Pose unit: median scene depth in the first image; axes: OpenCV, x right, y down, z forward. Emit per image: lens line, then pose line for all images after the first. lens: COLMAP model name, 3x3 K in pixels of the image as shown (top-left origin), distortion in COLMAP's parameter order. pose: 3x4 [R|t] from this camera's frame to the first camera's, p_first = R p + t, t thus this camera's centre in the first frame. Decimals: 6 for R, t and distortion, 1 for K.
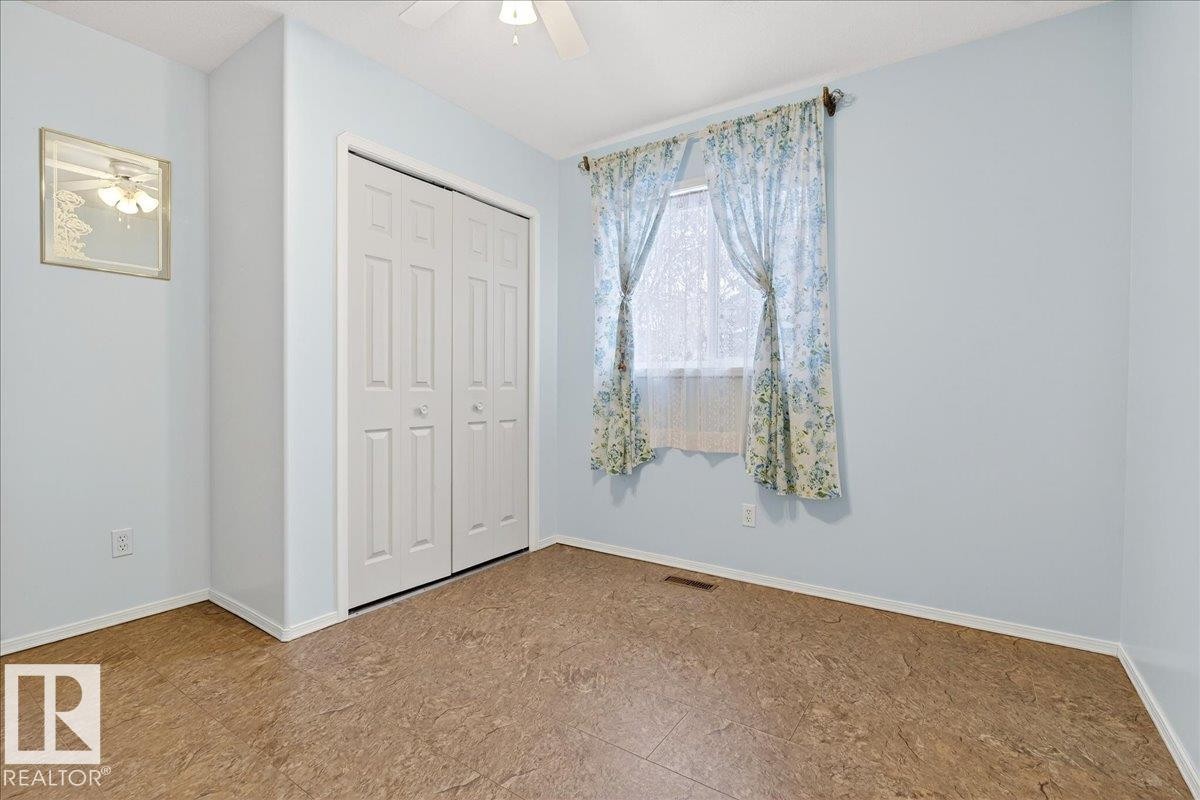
lens RADIAL K [[553.1, 0, 606.7], [0, 553.1, 391.2], [0, 0, 1]] dist [-0.013630, -0.000377]
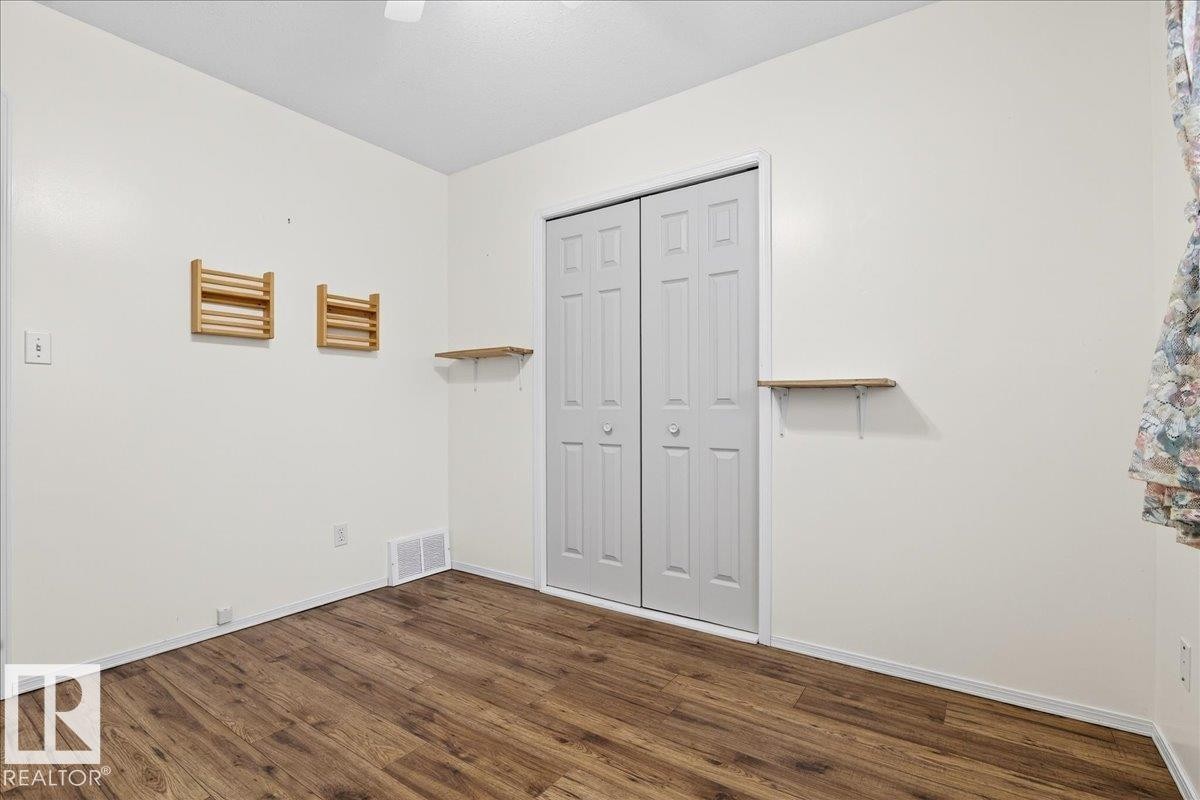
lens RADIAL K [[553.1, 0, 607.4], [0, 553.1, 399.3], [0, 0, 1]] dist [-0.013630, -0.000377]
pose [[-0.004740, -0.008884, -0.999949, 0.680844], [-0.002988, 0.999956, -0.008870, -0.010155], [0.999984, 0.002946, -0.004767, 0.984371]]
